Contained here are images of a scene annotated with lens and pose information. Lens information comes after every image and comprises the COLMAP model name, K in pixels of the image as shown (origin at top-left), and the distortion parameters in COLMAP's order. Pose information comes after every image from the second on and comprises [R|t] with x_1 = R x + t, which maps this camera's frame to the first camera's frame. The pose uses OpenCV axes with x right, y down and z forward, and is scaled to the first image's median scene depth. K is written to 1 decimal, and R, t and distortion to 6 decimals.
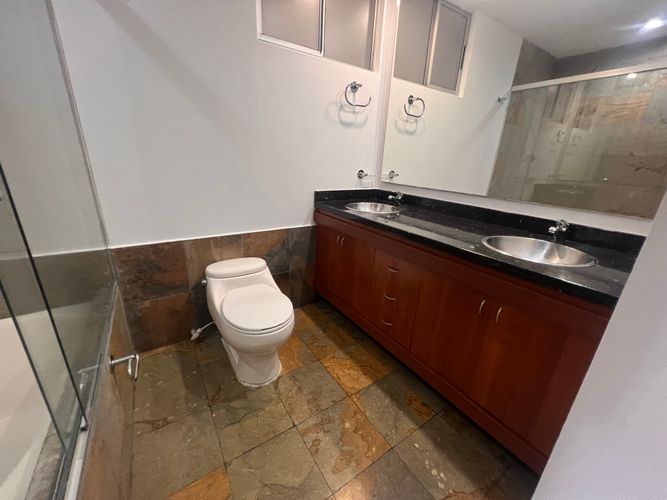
lens RADIAL K [[267.2, 0, 332.0], [0, 267.2, 248.9], [0, 0, 1]] dist [0.000730, 0.000490]
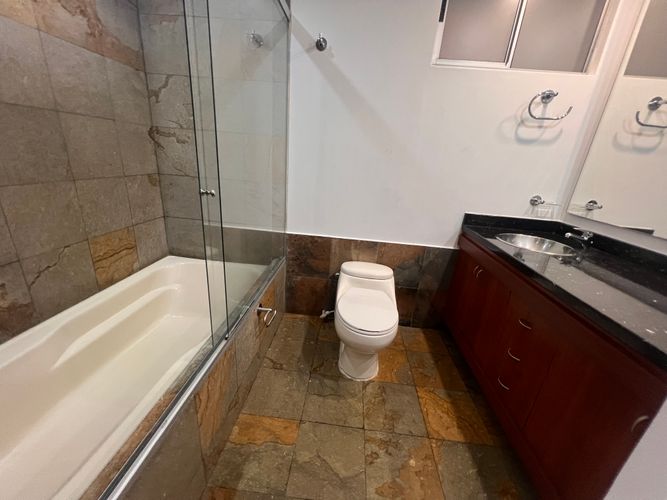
lens RADIAL K [[267.2, 0, 330.9], [0, 267.2, 249.3], [0, 0, 1]] dist [0.000730, 0.000490]
pose [[0.787048, 0.219128, -0.576662, 0.154472], [-0.239243, 0.970047, 0.042085, -0.027244], [0.568611, 0.104839, 0.815898, -0.004608]]
